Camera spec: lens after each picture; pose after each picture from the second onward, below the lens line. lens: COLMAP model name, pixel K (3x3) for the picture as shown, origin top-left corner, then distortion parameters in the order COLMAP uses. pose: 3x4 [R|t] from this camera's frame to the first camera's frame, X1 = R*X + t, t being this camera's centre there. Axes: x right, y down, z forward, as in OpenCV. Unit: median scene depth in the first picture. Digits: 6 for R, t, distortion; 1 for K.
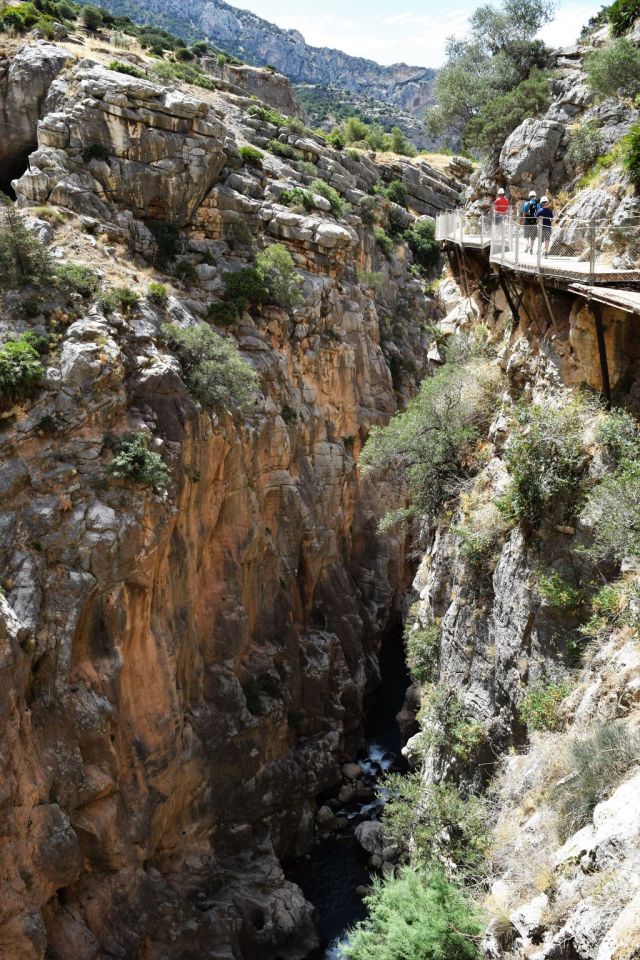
lens RADIAL K [[750.6, 0, 319.0], [0, 750.6, 480.2], [0, 0, 1]] dist [-0.092396, 0.013184]
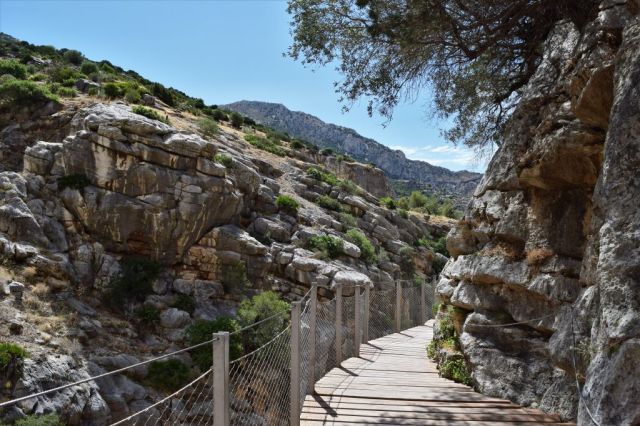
lens RADIAL K [[500.4, 0, 320.2], [0, 500.4, 211.1], [0, 0, 1]] dist [-0.092396, 0.013184]
pose [[0.982590, 0.041003, -0.181206, 0.105809], [-0.113412, 0.904909, -0.410216, -0.167677], [0.147155, 0.423625, 0.893805, 0.438671]]
